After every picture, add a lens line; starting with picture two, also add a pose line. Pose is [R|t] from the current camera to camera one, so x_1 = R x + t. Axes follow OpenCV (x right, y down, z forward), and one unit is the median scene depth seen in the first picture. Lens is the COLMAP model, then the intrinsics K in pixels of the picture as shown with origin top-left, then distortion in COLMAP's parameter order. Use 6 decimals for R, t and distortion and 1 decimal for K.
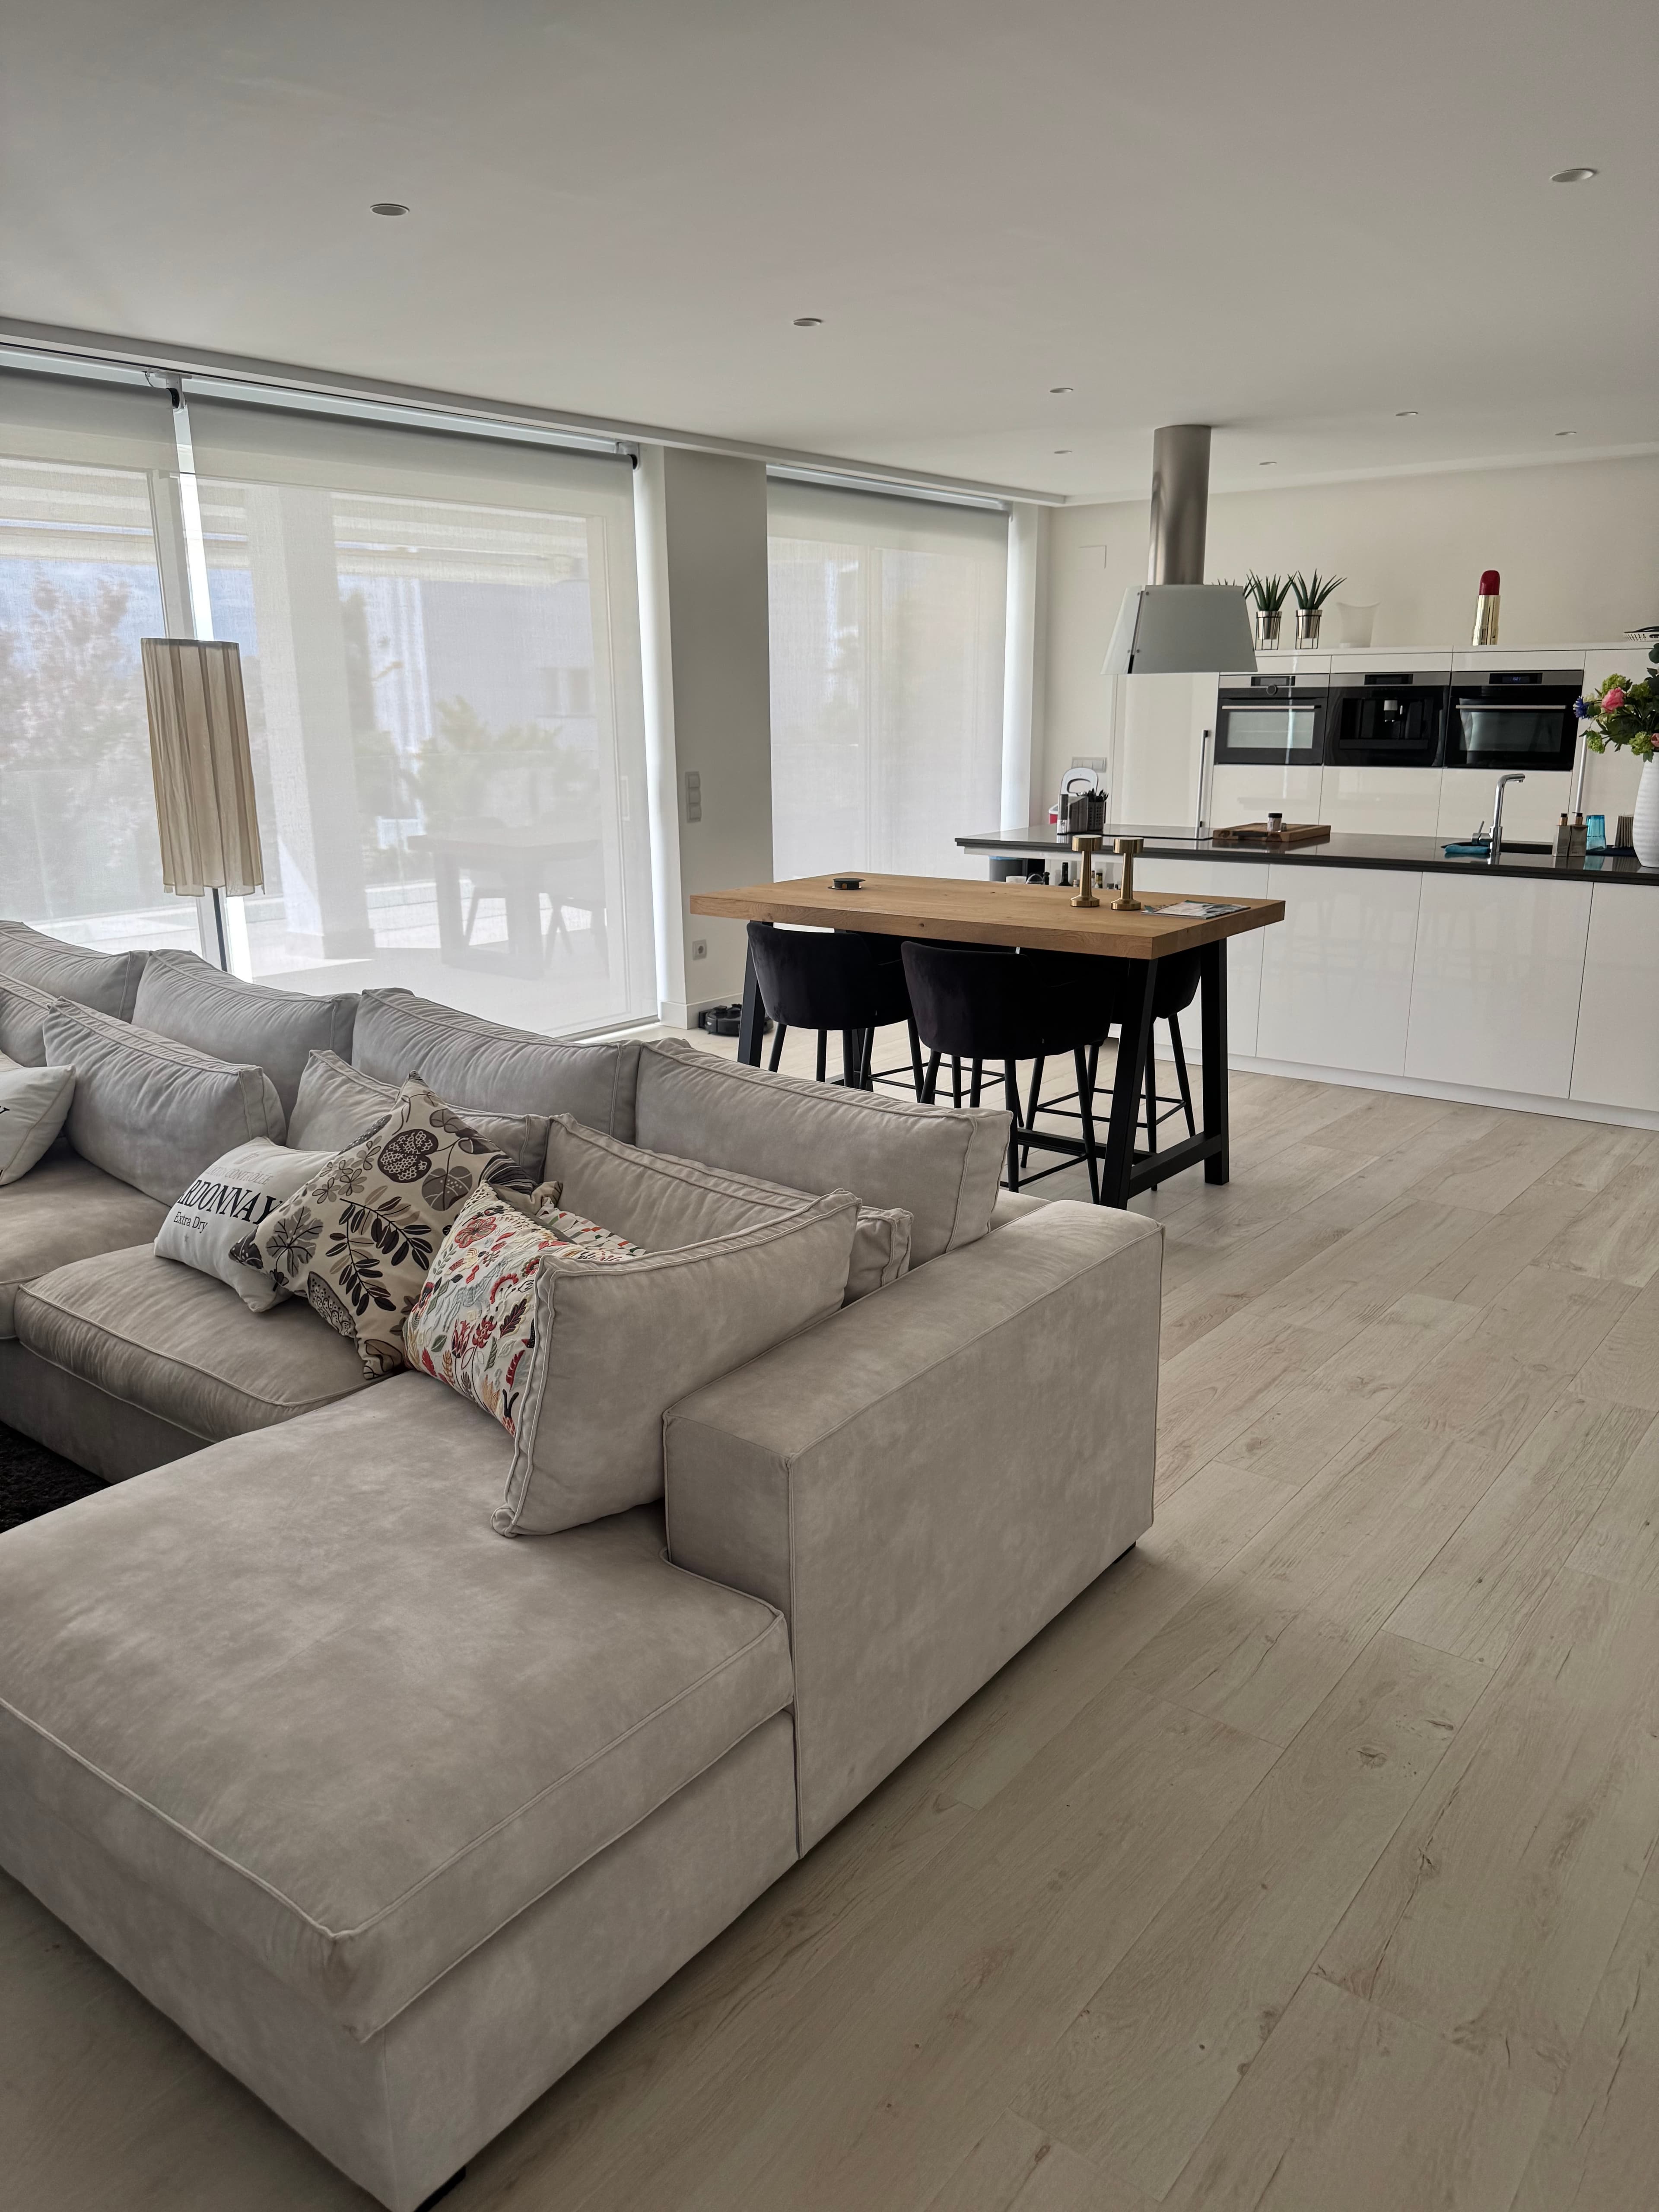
lens RADIAL K [[1586.2, 0, 825.4], [0, 1586.2, 1101.8], [0, 0, 1]] dist [-0.011220, -0.002978]
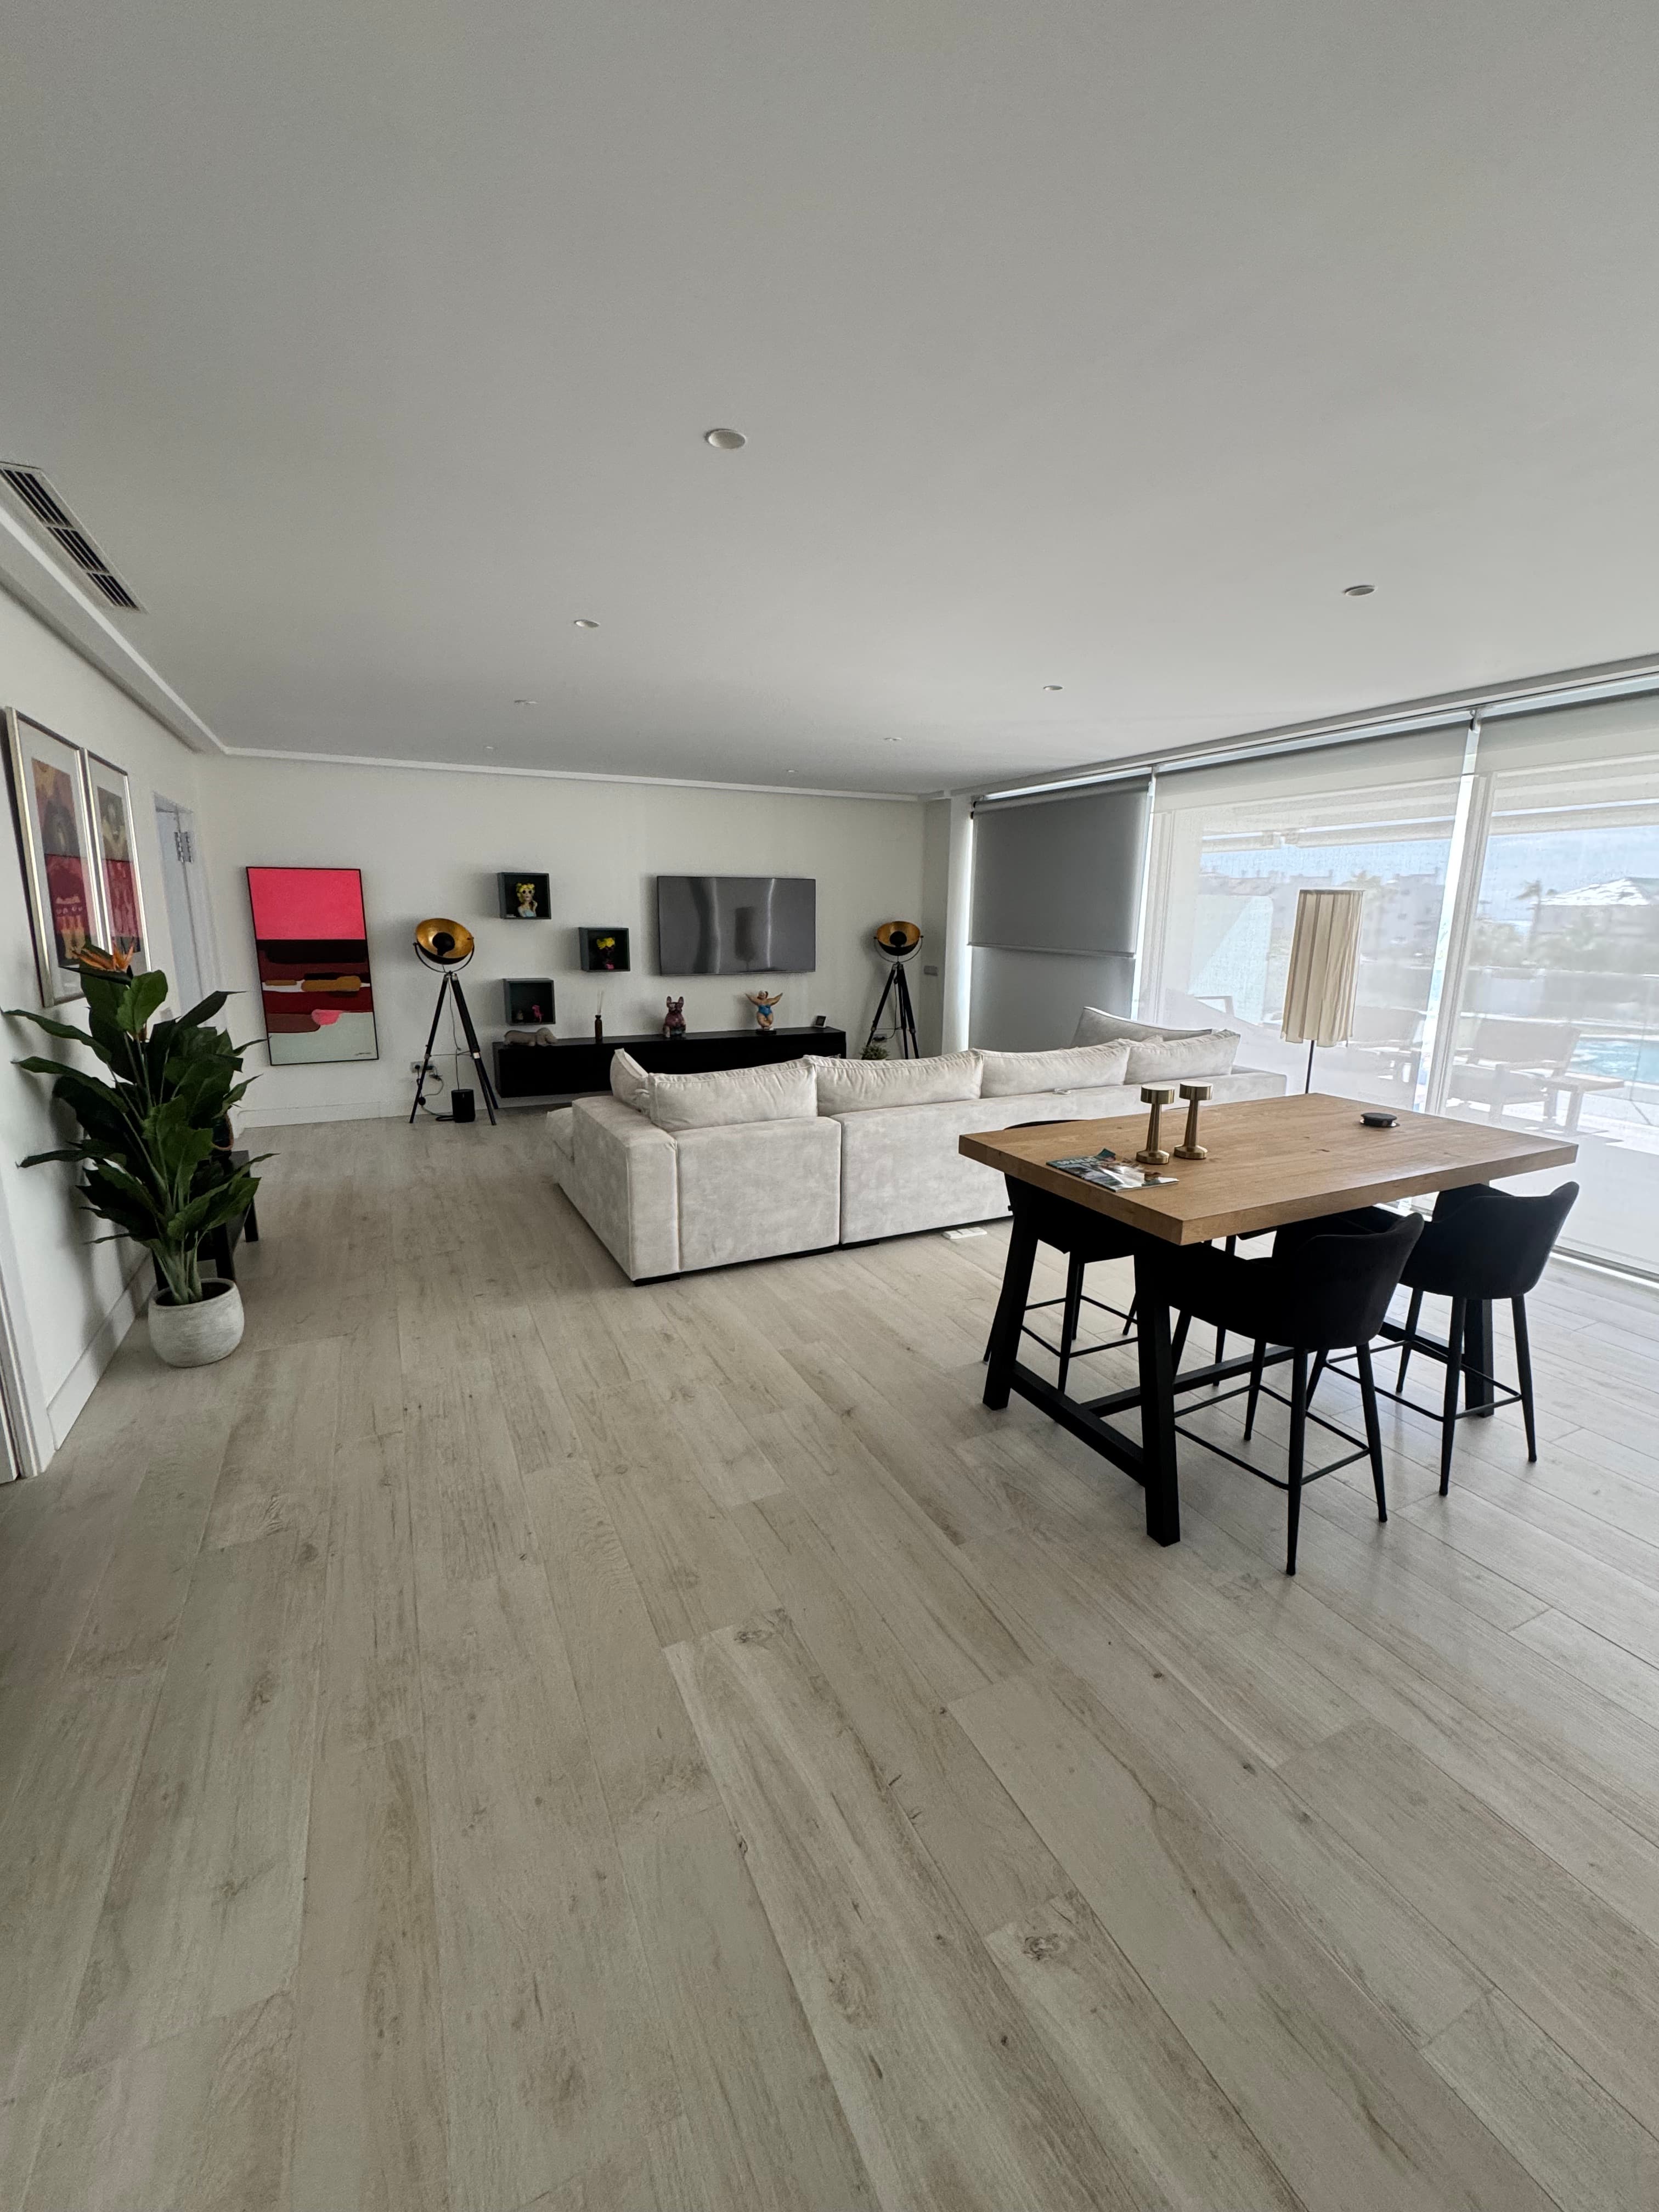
lens RADIAL K [[885.8, 0, 819.8], [0, 885.8, 1104.5], [0, 0, 1]] dist [-0.001347, -0.000289]
pose [[-0.425724, 0.208231, -0.880567, 0.807692], [-0.227841, 0.917136, 0.327031, -0.315713], [0.875698, 0.339854, -0.343004, 1.090879]]
